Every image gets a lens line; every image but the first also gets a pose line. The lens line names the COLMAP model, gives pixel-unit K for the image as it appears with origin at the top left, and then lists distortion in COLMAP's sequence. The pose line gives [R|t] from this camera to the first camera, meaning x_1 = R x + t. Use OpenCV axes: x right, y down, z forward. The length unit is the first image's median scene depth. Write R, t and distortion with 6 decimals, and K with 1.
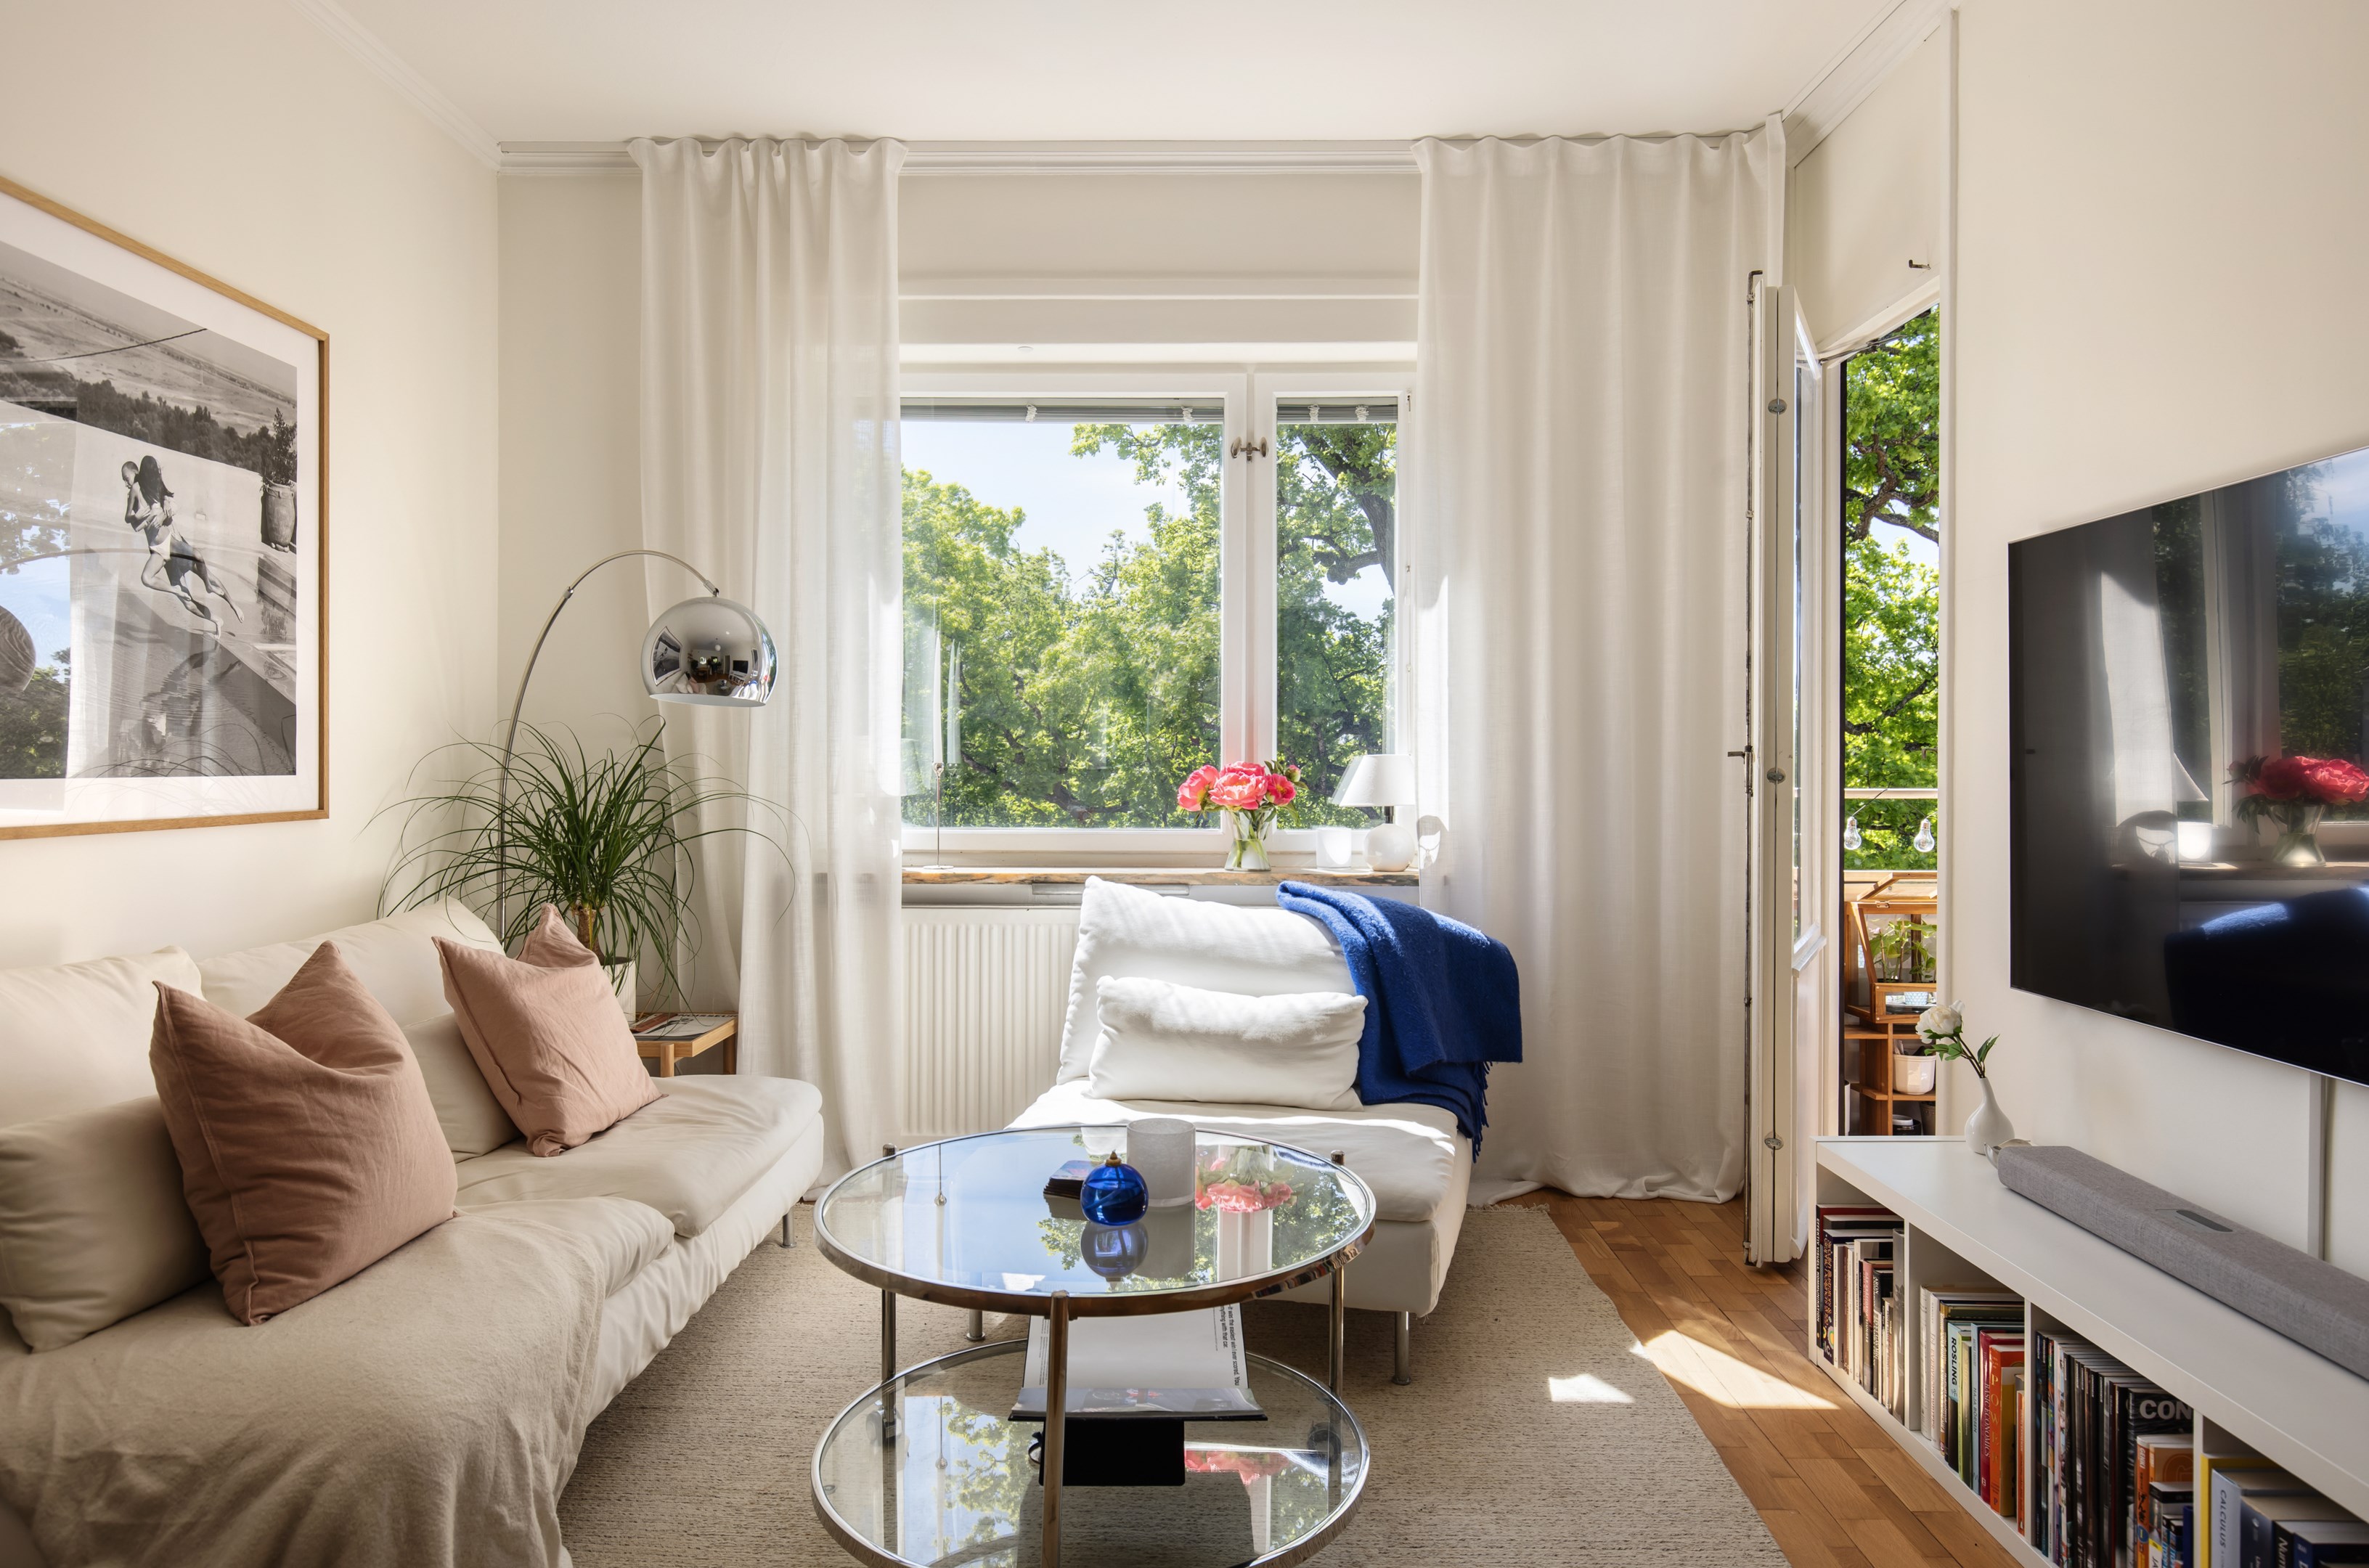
lens RADIAL K [[1500.7, 0, 1177.5], [0, 1500.7, 774.9], [0, 0, 1]] dist [0.008425, -0.004387]
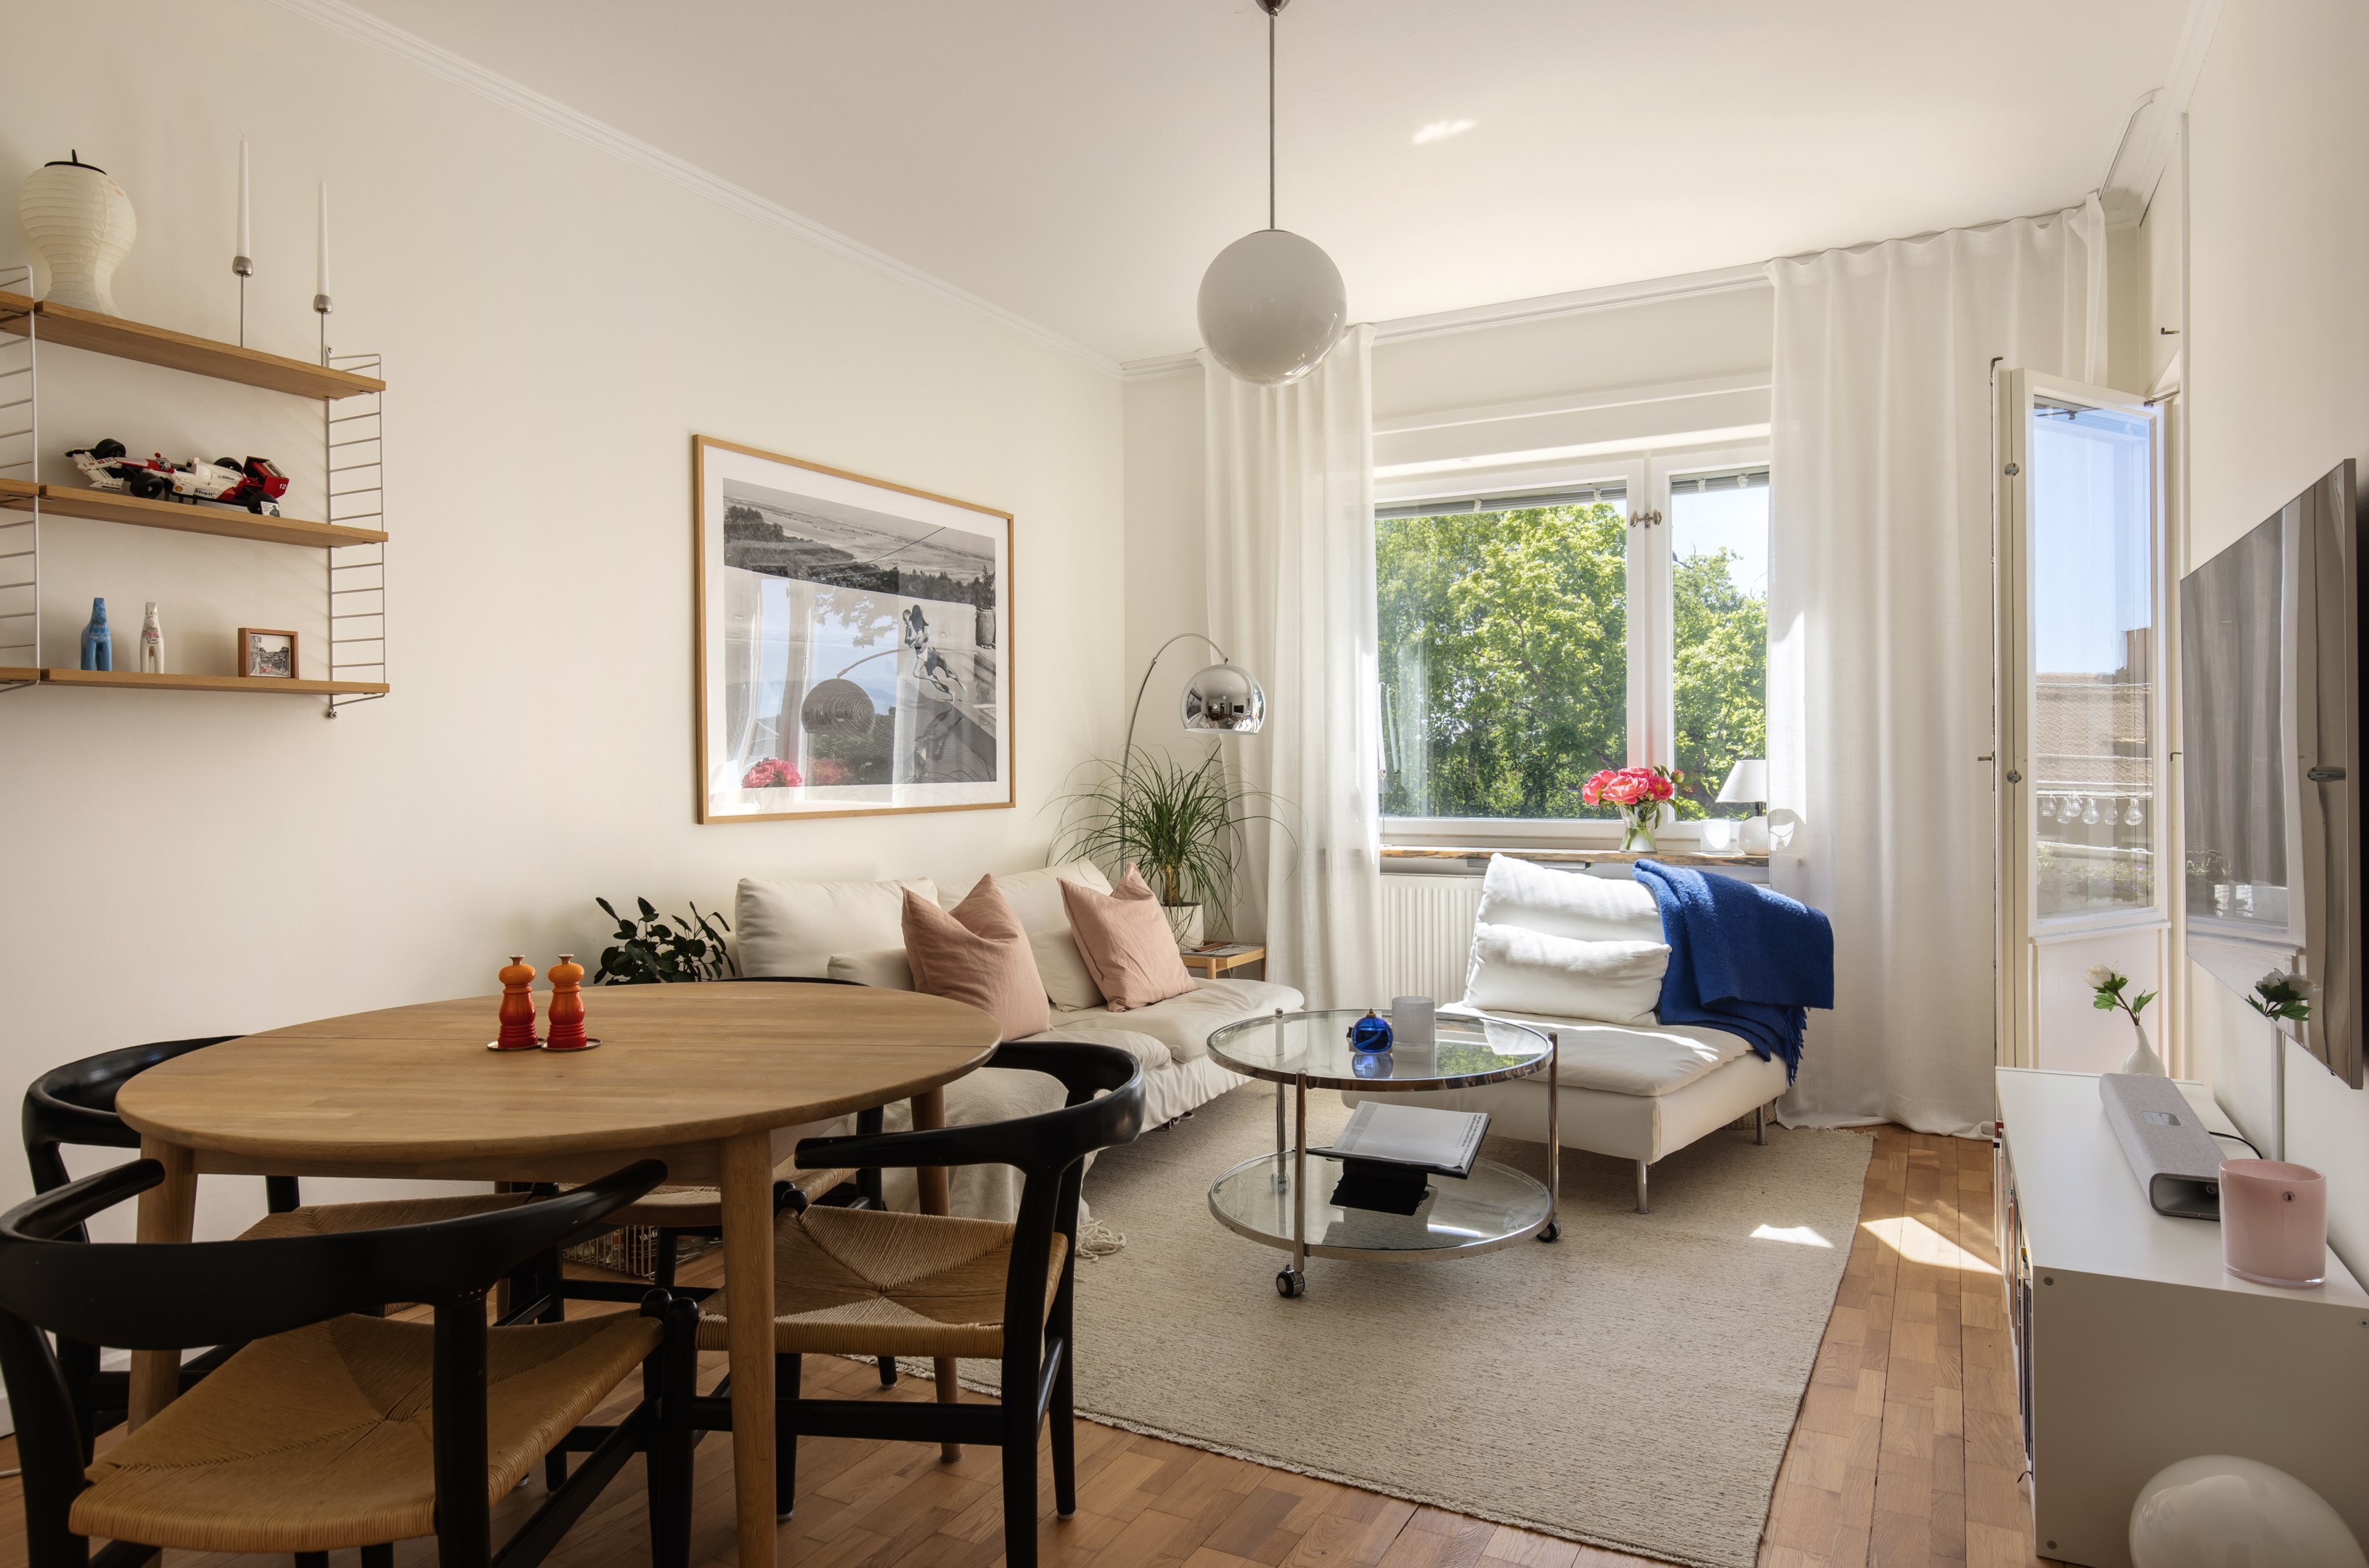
lens RADIAL K [[1415.5, 0, 1171.9], [0, 1415.5, 785.9], [0, 0, 1]] dist [-0.005647, 0.001252]
pose [[0.889187, -0.003116, -0.457533, 0.309014], [0.007056, 0.999951, 0.006903, -0.004604], [0.457489, -0.009367, 0.889166, -0.312517]]
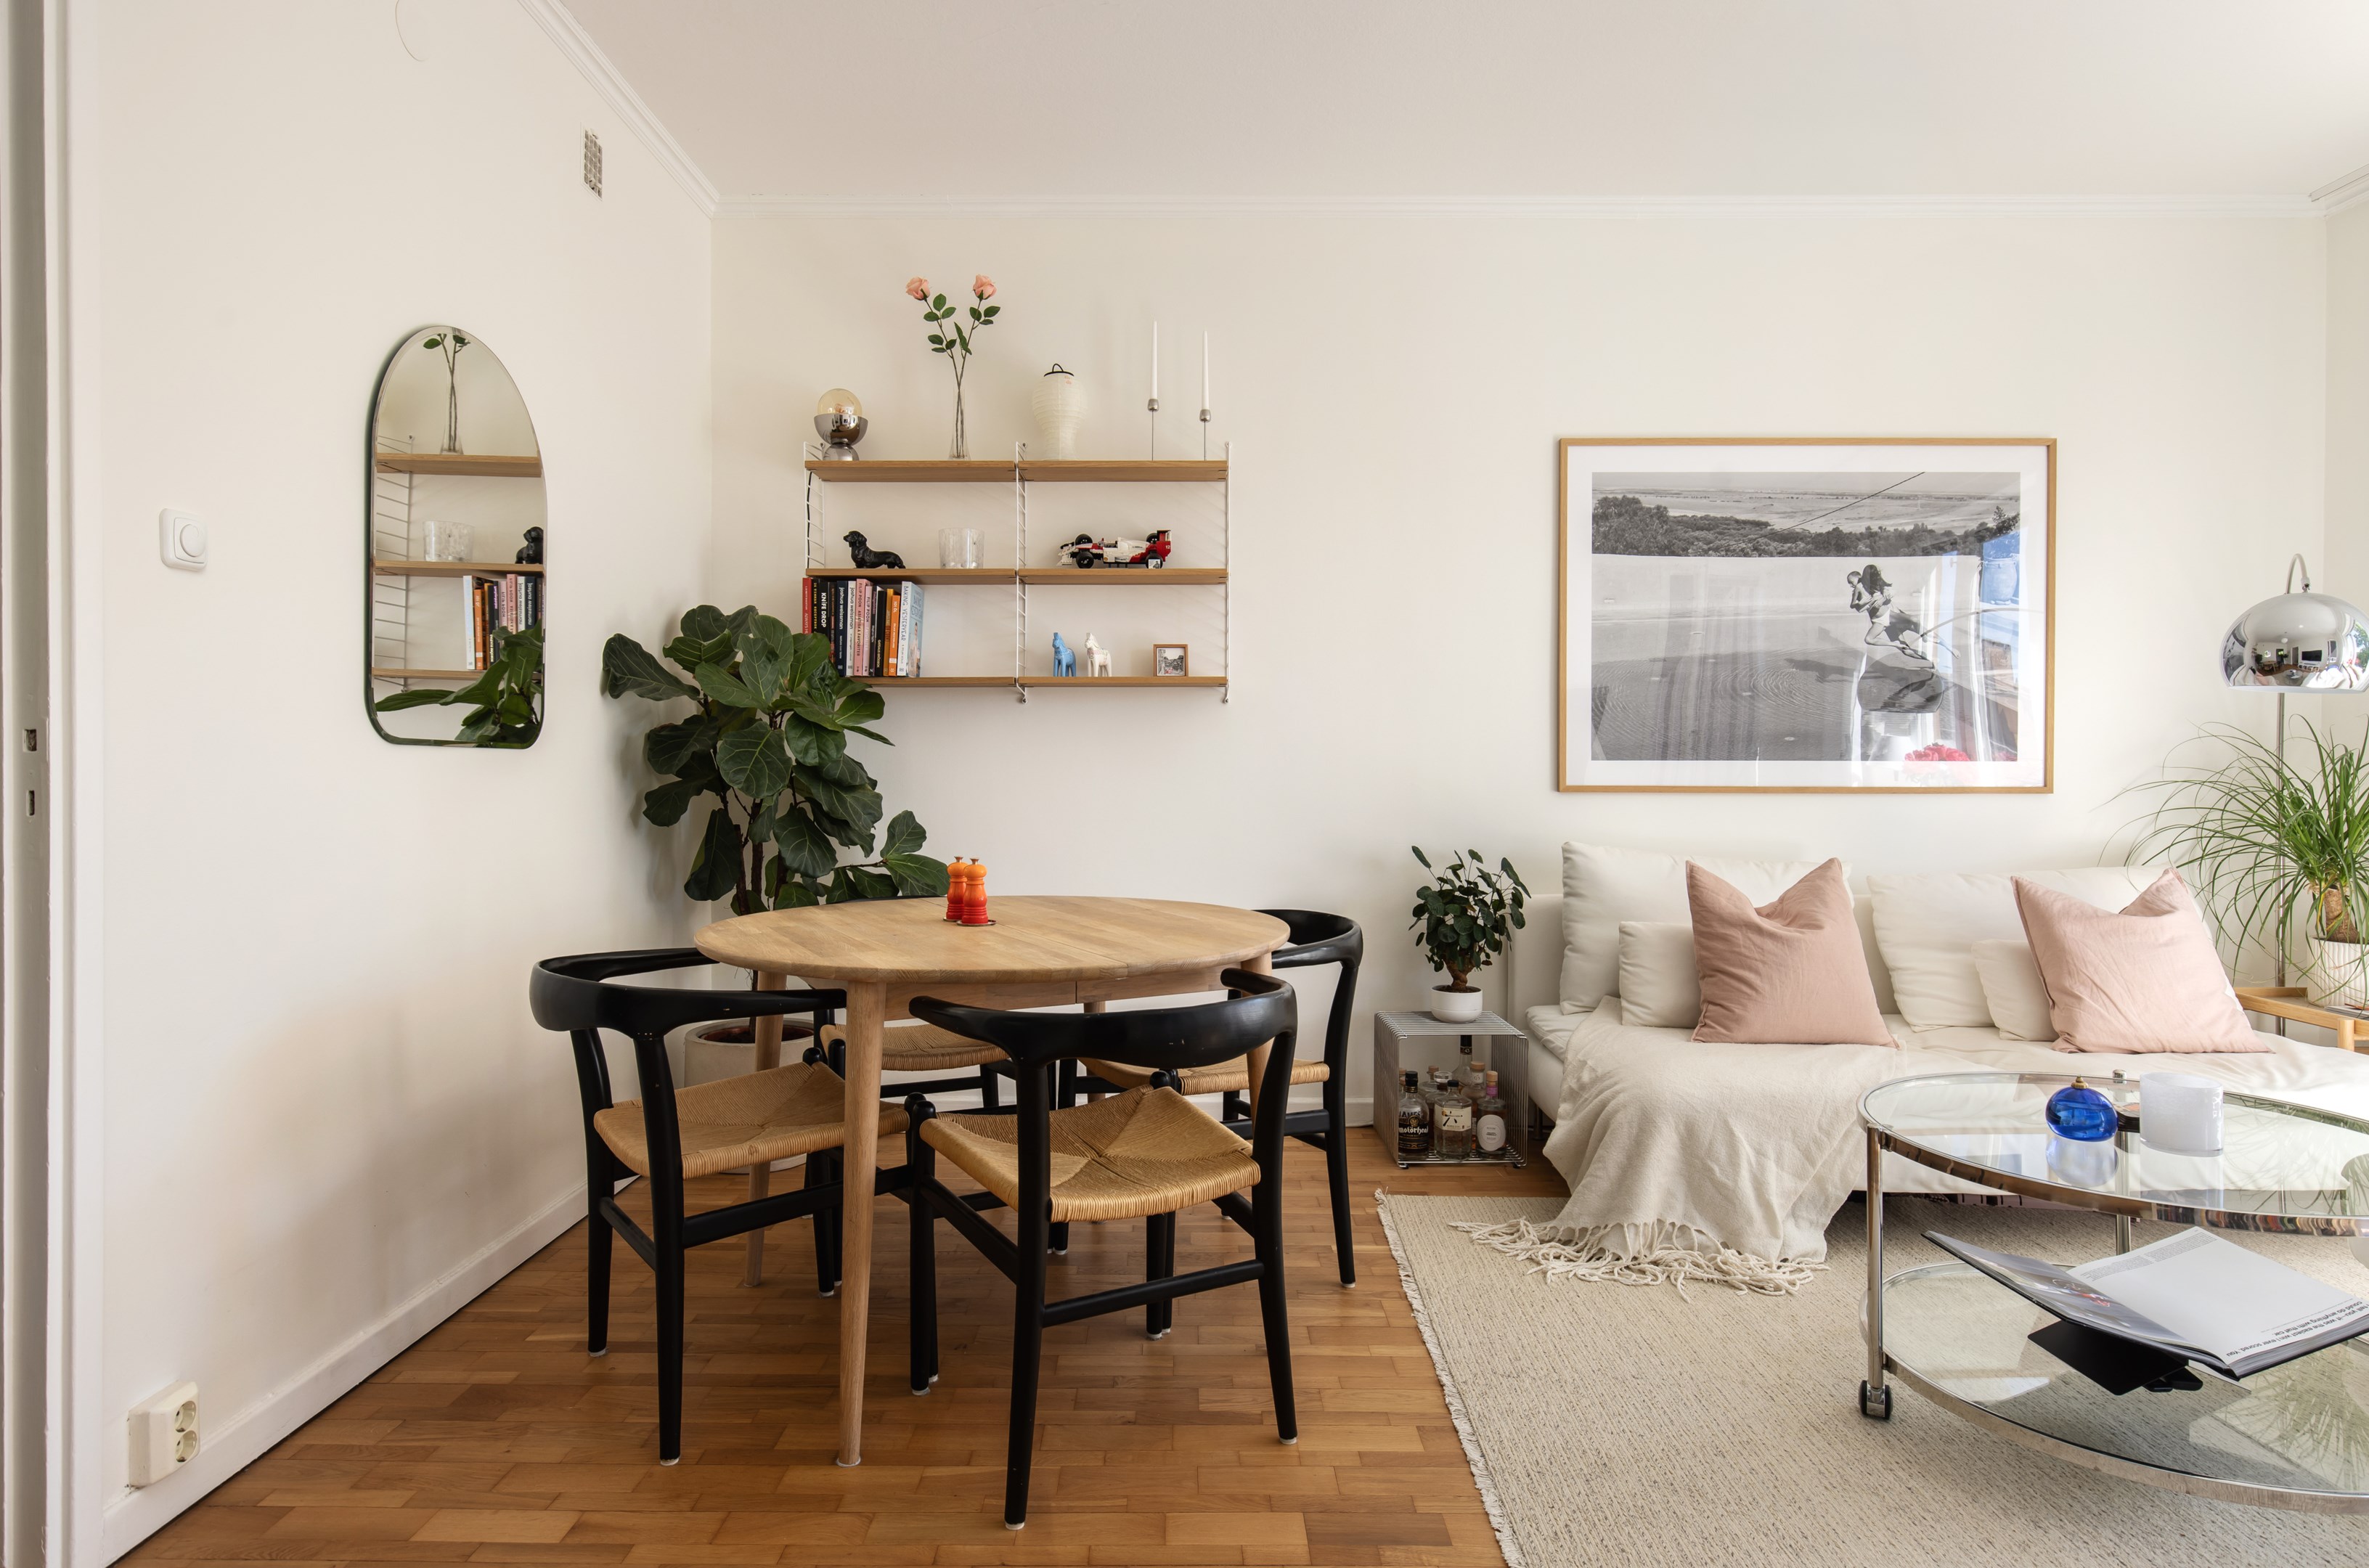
lens RADIAL K [[1275.5, 0, 1189.9], [0, 1275.5, 780.8], [0, 0, 1]] dist [-0.001602, 0.000159]
pose [[0.026520, 0.009956, -0.999599, 0.588998], [-0.010651, 0.999896, 0.009676, 0.015155], [0.999592, 0.010390, 0.026623, 0.192685]]
